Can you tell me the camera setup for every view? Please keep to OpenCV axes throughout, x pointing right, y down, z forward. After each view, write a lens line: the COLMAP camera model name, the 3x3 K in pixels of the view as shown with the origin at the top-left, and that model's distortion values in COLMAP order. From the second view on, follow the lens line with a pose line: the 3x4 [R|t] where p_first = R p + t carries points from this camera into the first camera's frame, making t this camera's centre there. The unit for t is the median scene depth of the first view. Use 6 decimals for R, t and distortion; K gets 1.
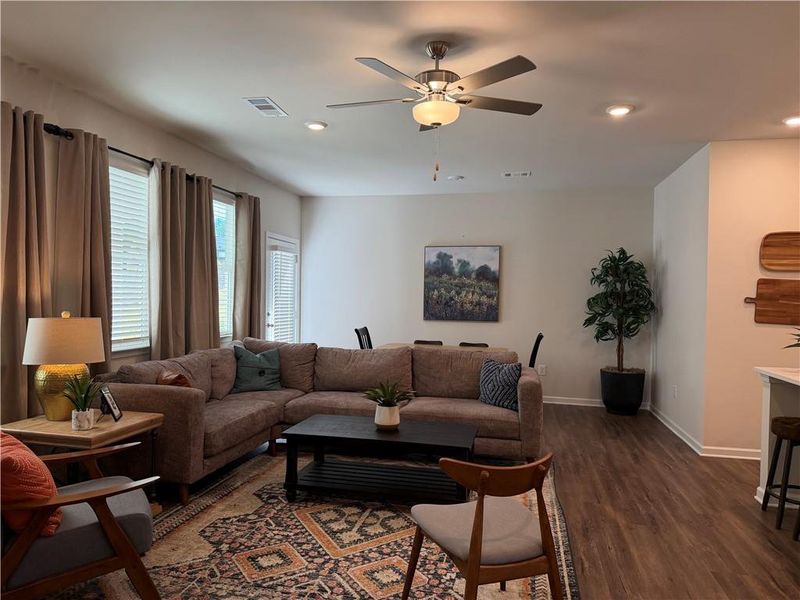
lens RADIAL K [[563.1, 0, 389.8], [0, 563.1, 304.5], [0, 0, 1]] dist [0.049331, -0.053003]
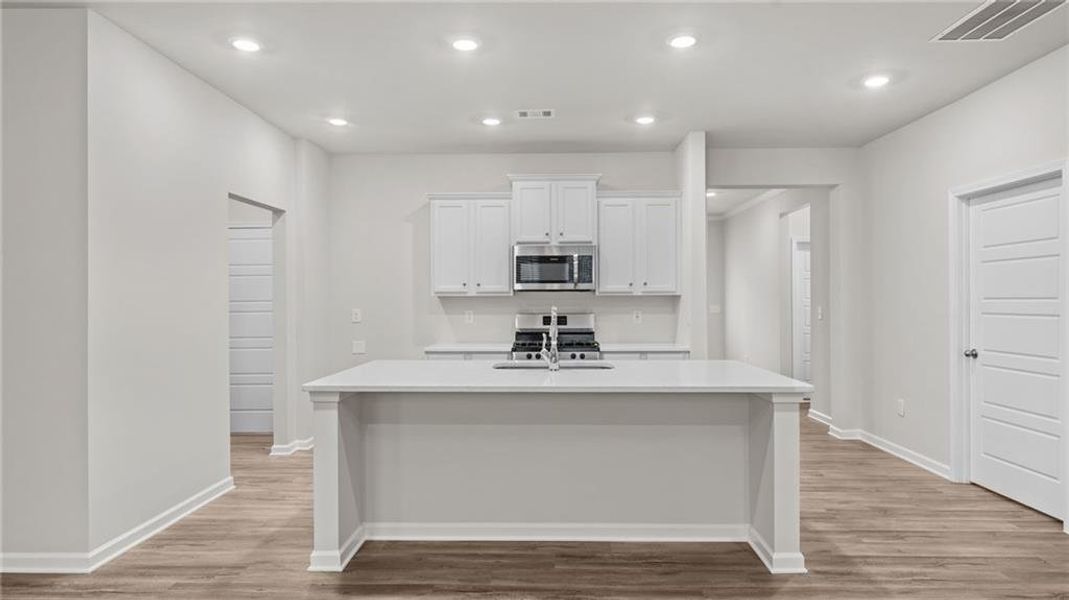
lens RADIAL K [[611.0, 0, 537.6], [0, 611.0, 299.8], [0, 0, 1]] dist [0.013180, -0.002504]
pose [[-0.193395, -0.019825, 0.980921, -0.092622], [0.016489, 0.999589, 0.023454, -0.005815], [-0.980982, 0.020711, -0.192988, 0.516658]]
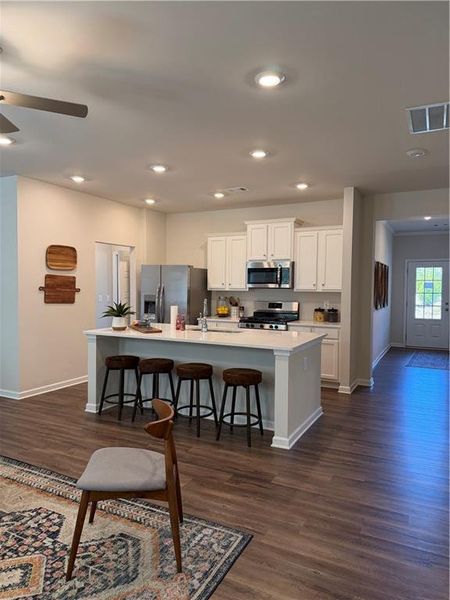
lens RADIAL K [[422.3, 0, 226.2], [0, 422.3, 303.3], [0, 0, 1]] dist [0.049331, -0.053003]
pose [[0.254042, -0.056161, 0.965561, -0.249217], [0.012193, 0.998419, 0.054864, -0.018206], [-0.967116, -0.002165, 0.254325, 0.178486]]
